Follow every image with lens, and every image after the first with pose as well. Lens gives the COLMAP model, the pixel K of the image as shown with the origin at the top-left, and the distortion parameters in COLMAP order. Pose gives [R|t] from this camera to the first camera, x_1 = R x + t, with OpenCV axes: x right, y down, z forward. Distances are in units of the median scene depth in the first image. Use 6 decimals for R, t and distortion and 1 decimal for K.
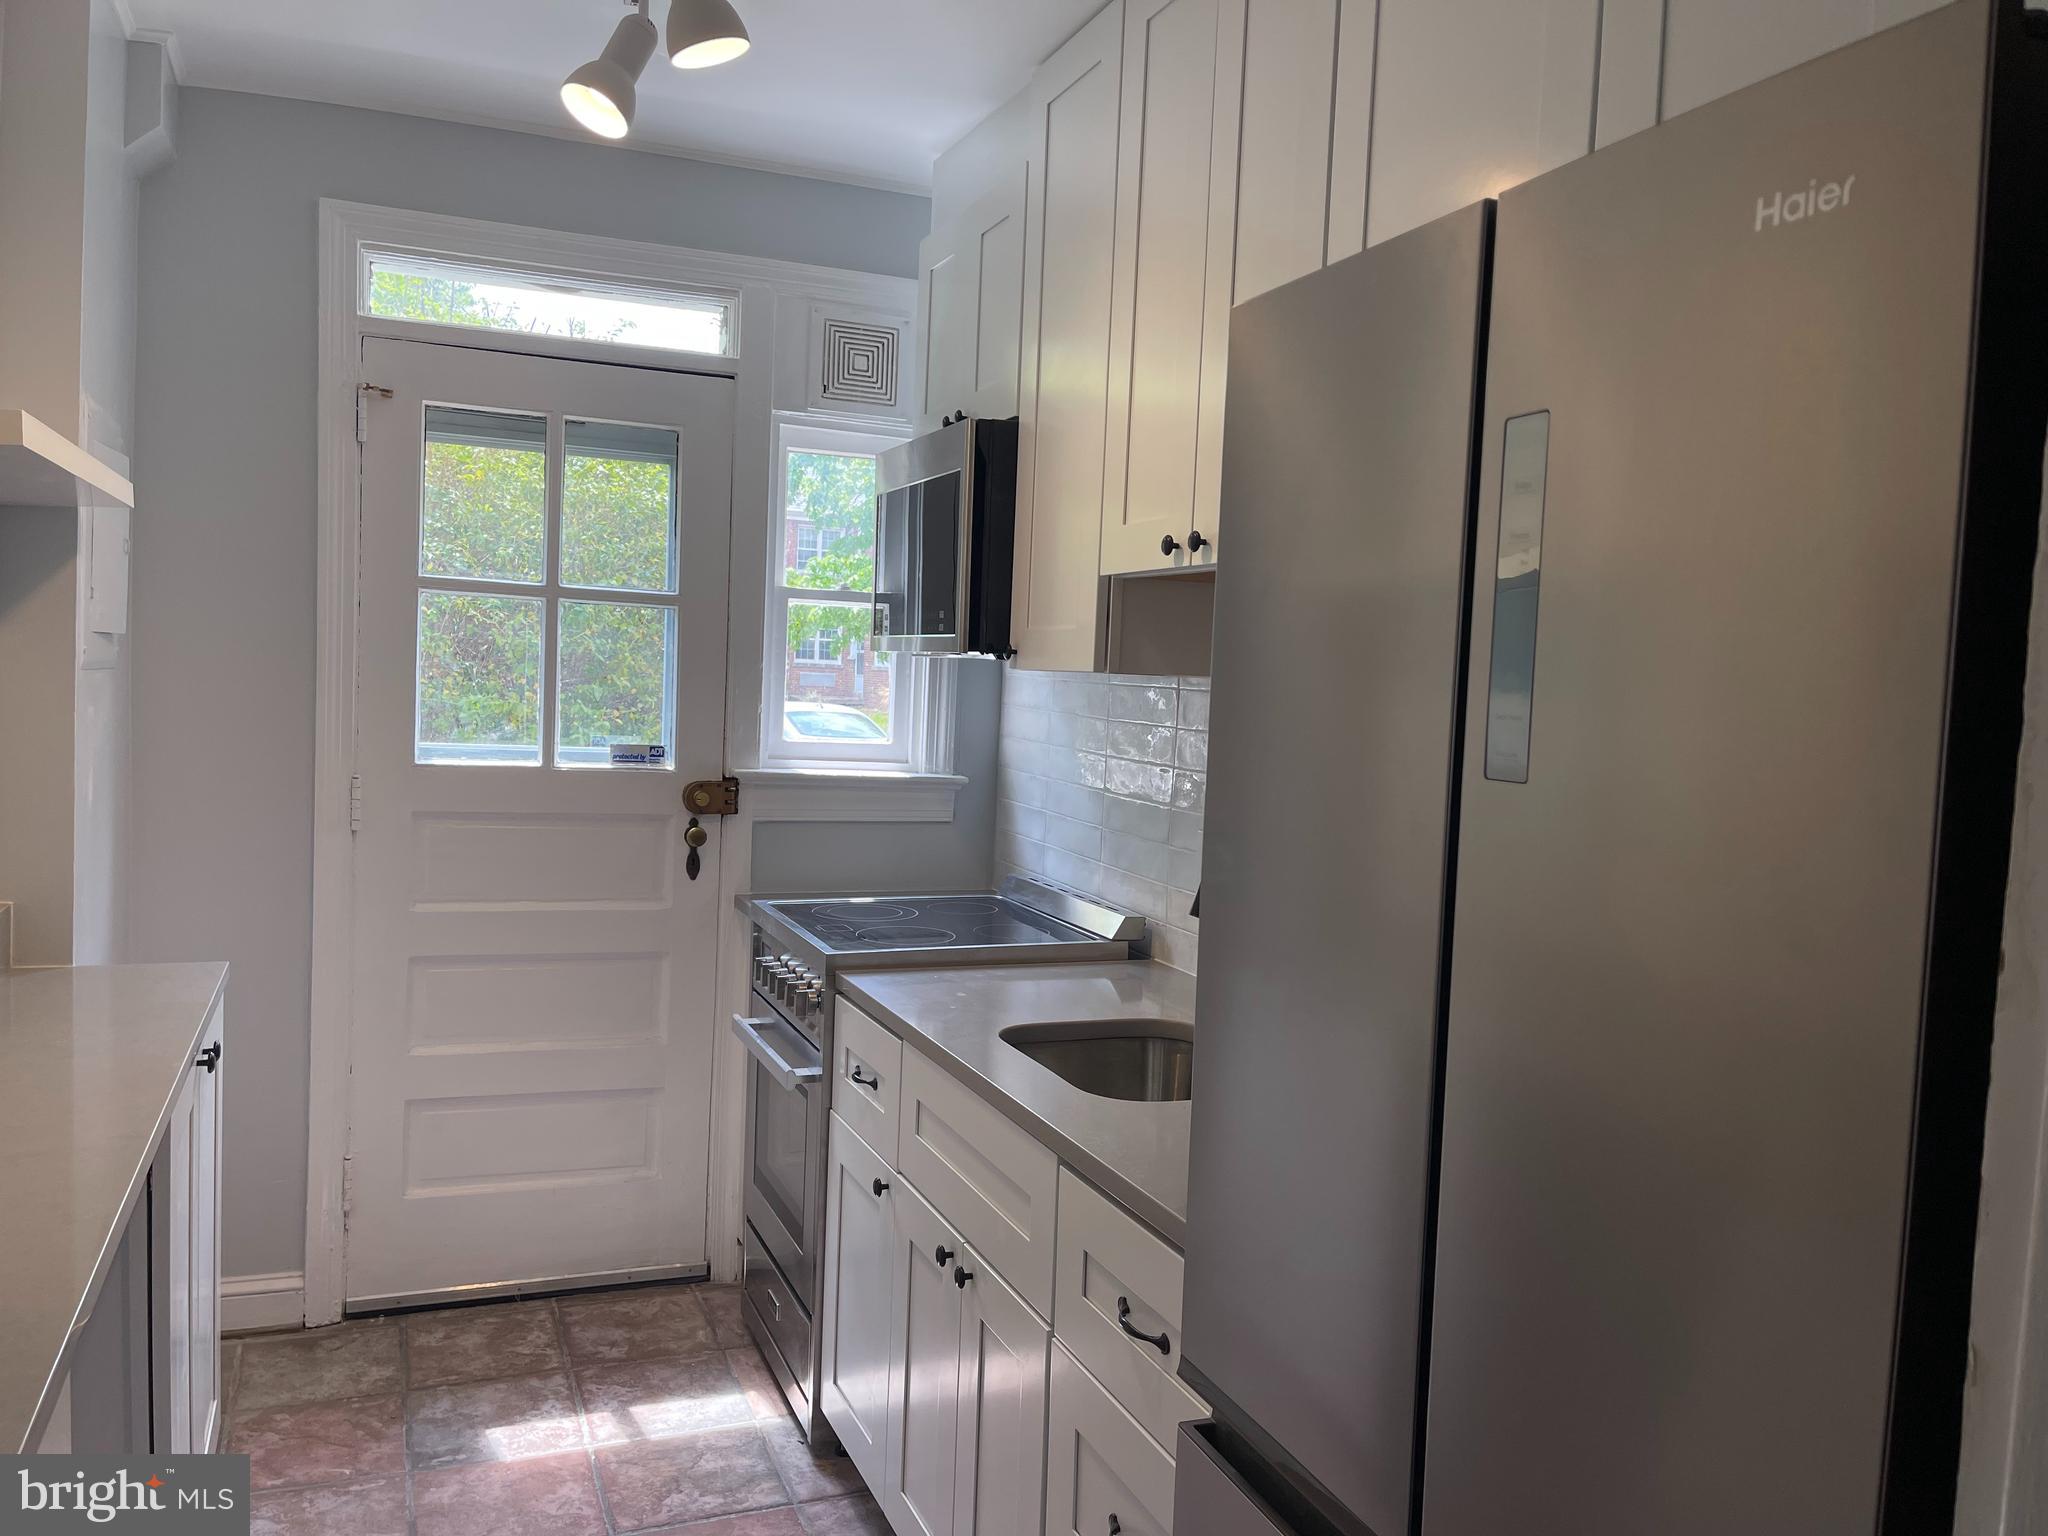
lens RADIAL K [[1547.8, 0, 1036.4], [0, 1547.8, 767.7], [0, 0, 1]] dist [0.026055, -0.050934]
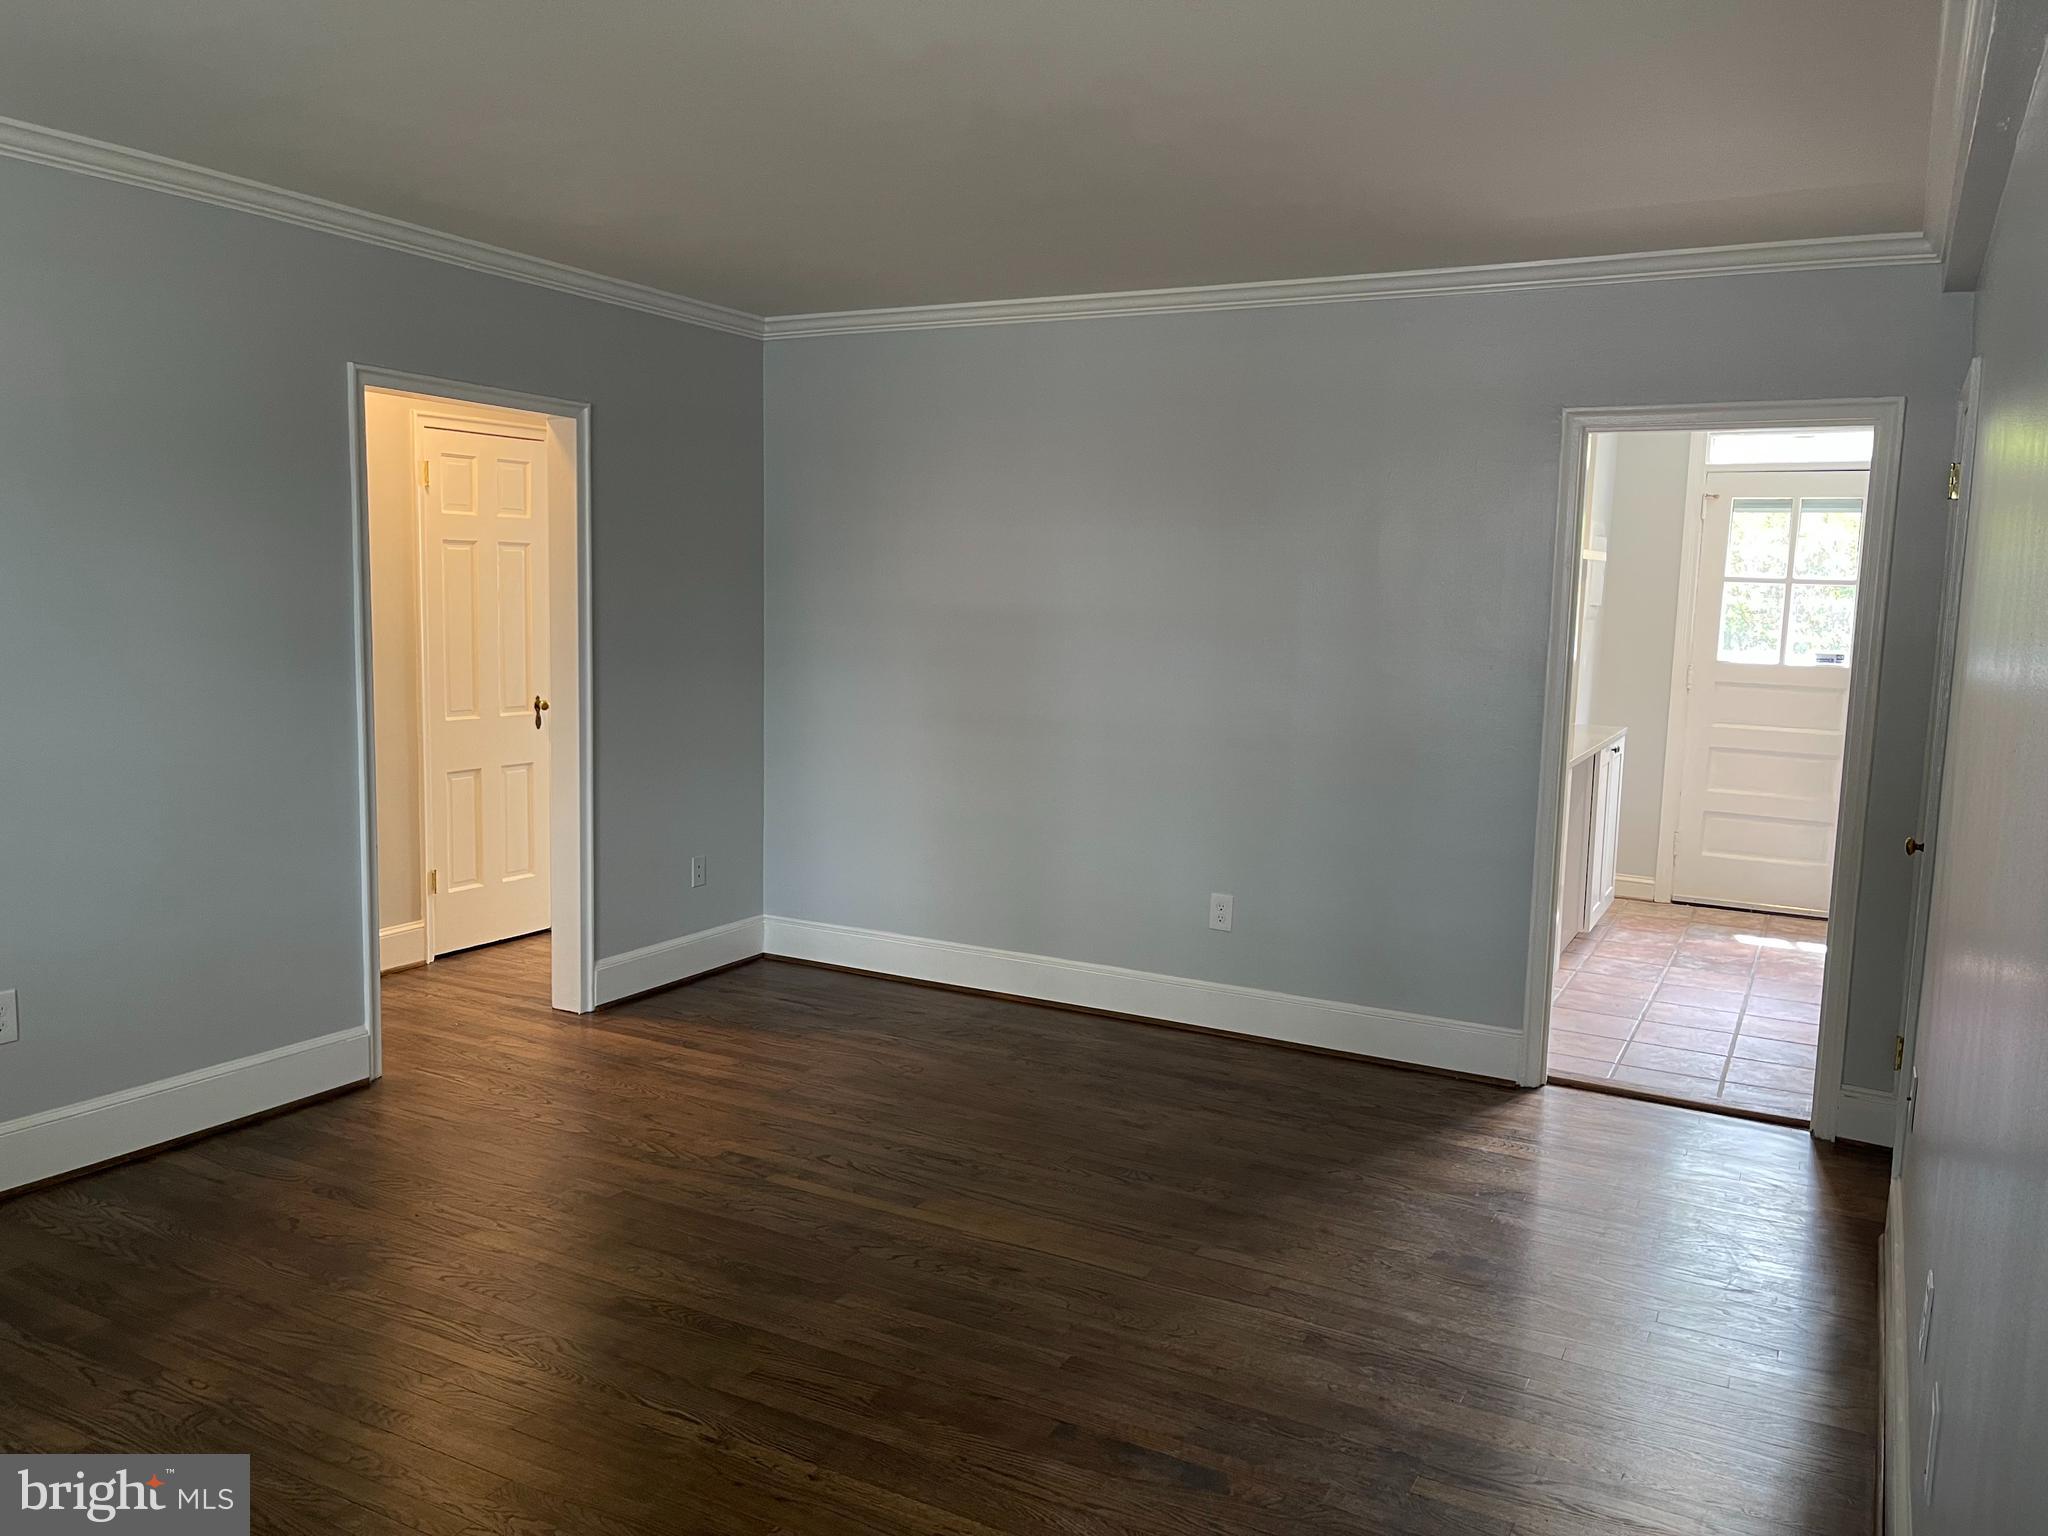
lens RADIAL K [[1547.8, 0, 985.2], [0, 1547.8, 778.2], [0, 0, 1]] dist [0.026055, -0.050934]
pose [[0.616187, 0.064788, -0.784931, 0.756384], [-0.046898, 0.997861, 0.045547, 0.120627], [0.786202, 0.008747, 0.617907, -1.277094]]
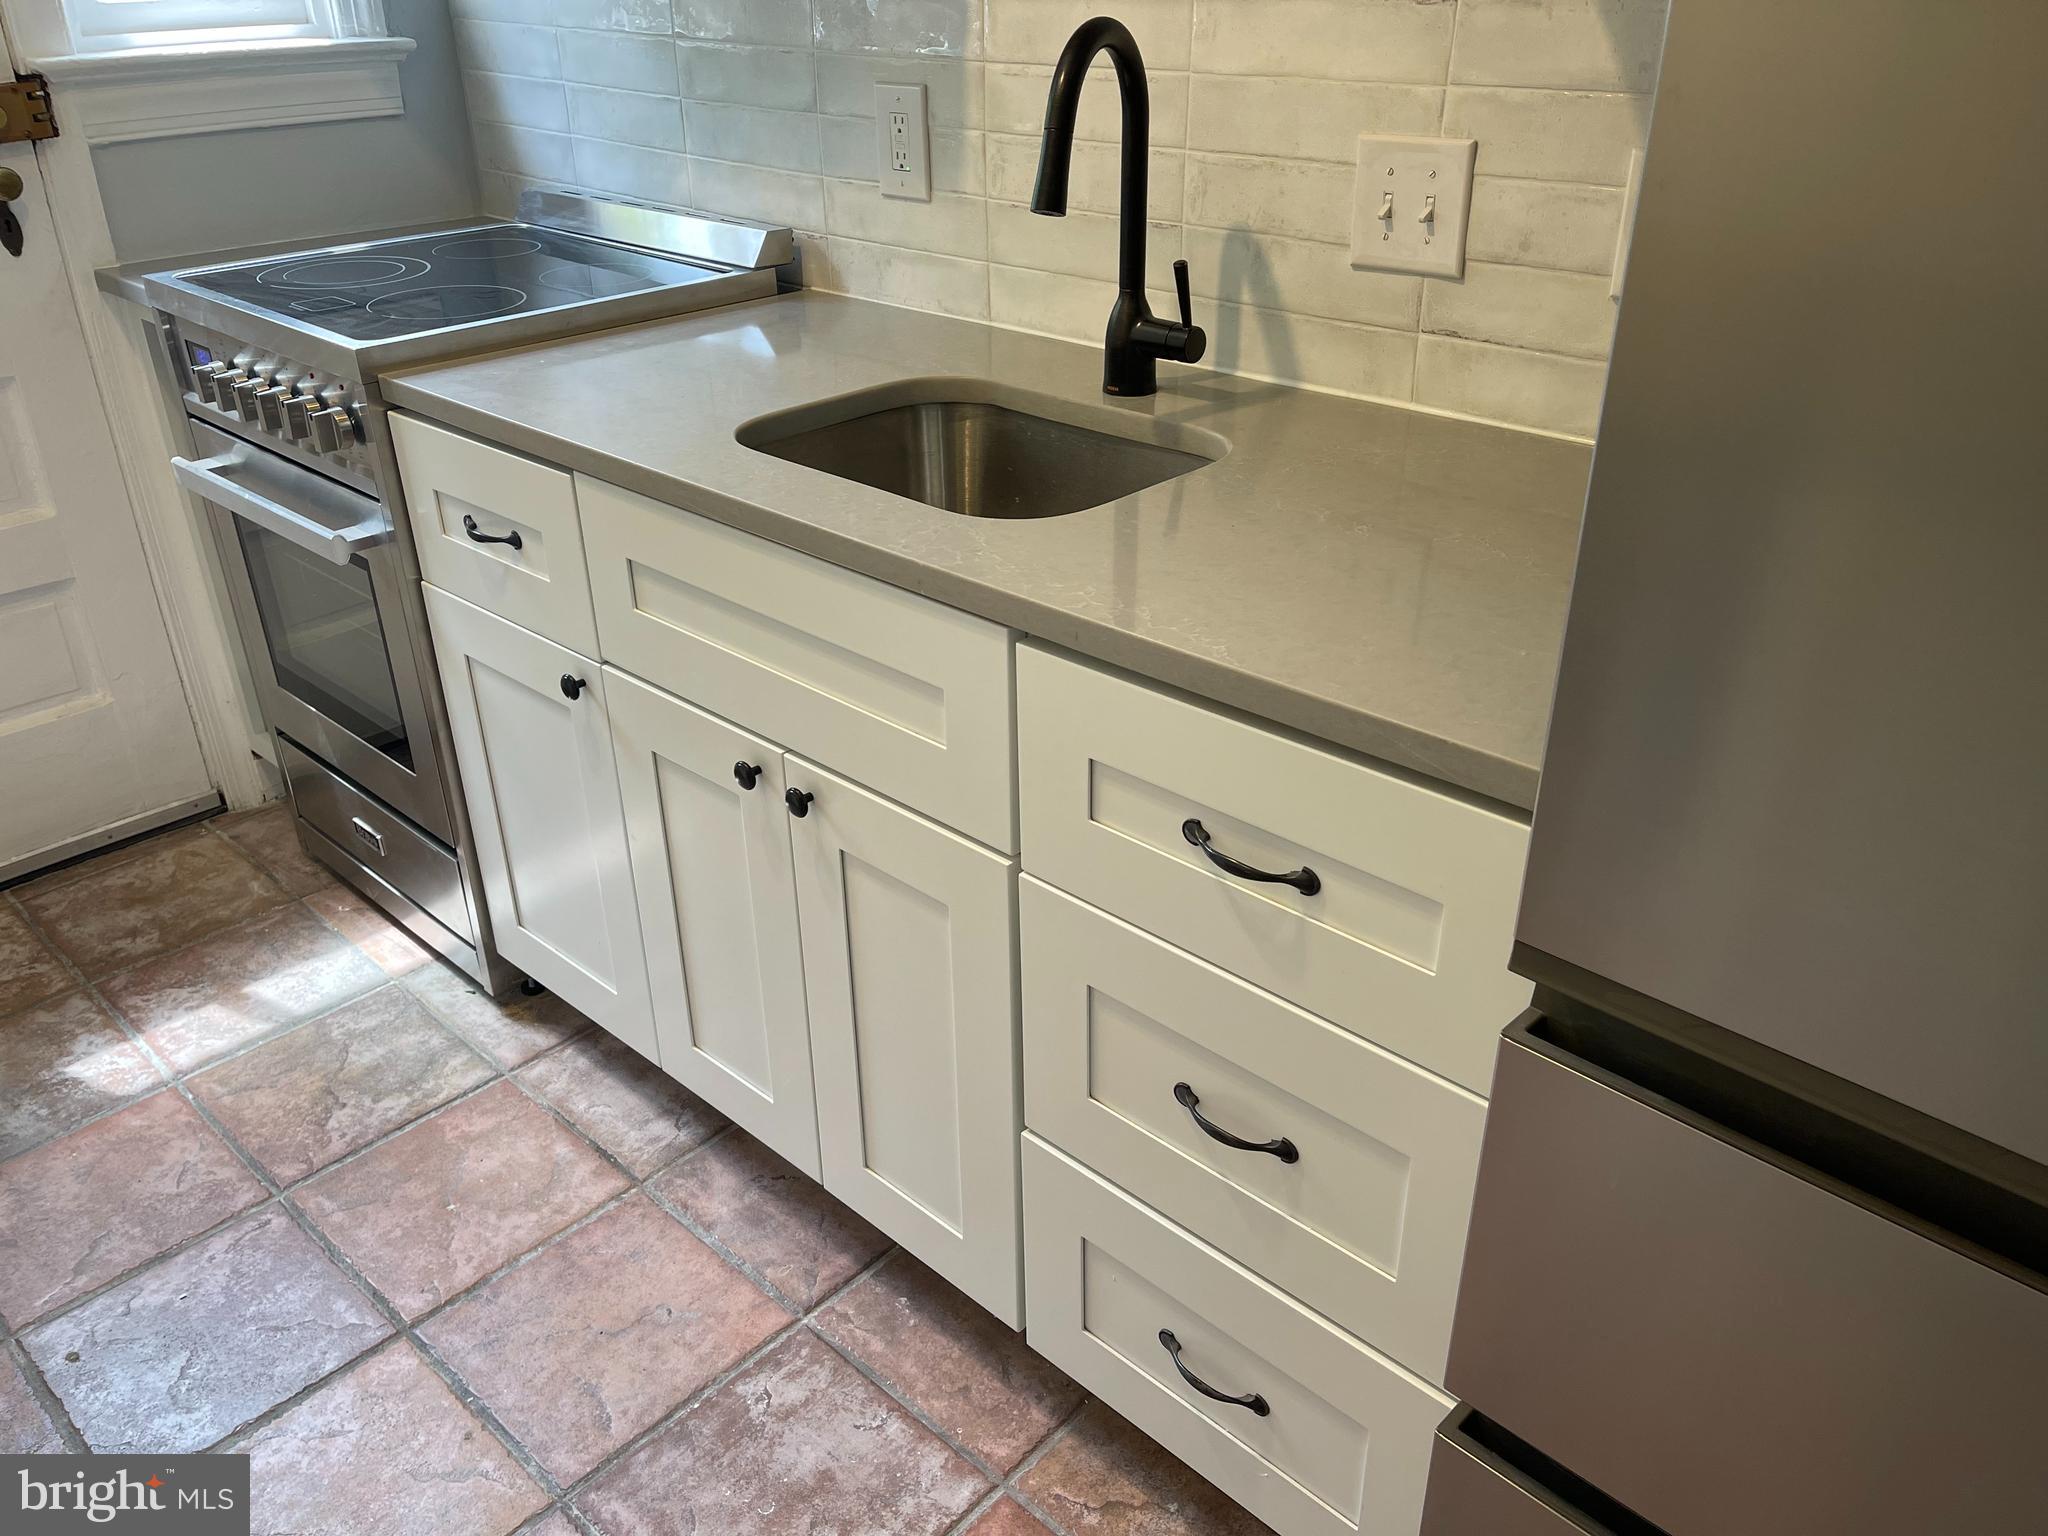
lens RADIAL K [[1547.8, 0, 1033.7], [0, 1547.8, 766.7], [0, 0, 1]] dist [0.026055, -0.050934]
pose [[0.907792, -0.239988, 0.343976, -0.128071], [0.069593, 0.894940, 0.440726, 0.011734], [-0.413607, -0.376149, 0.829120, 0.267083]]
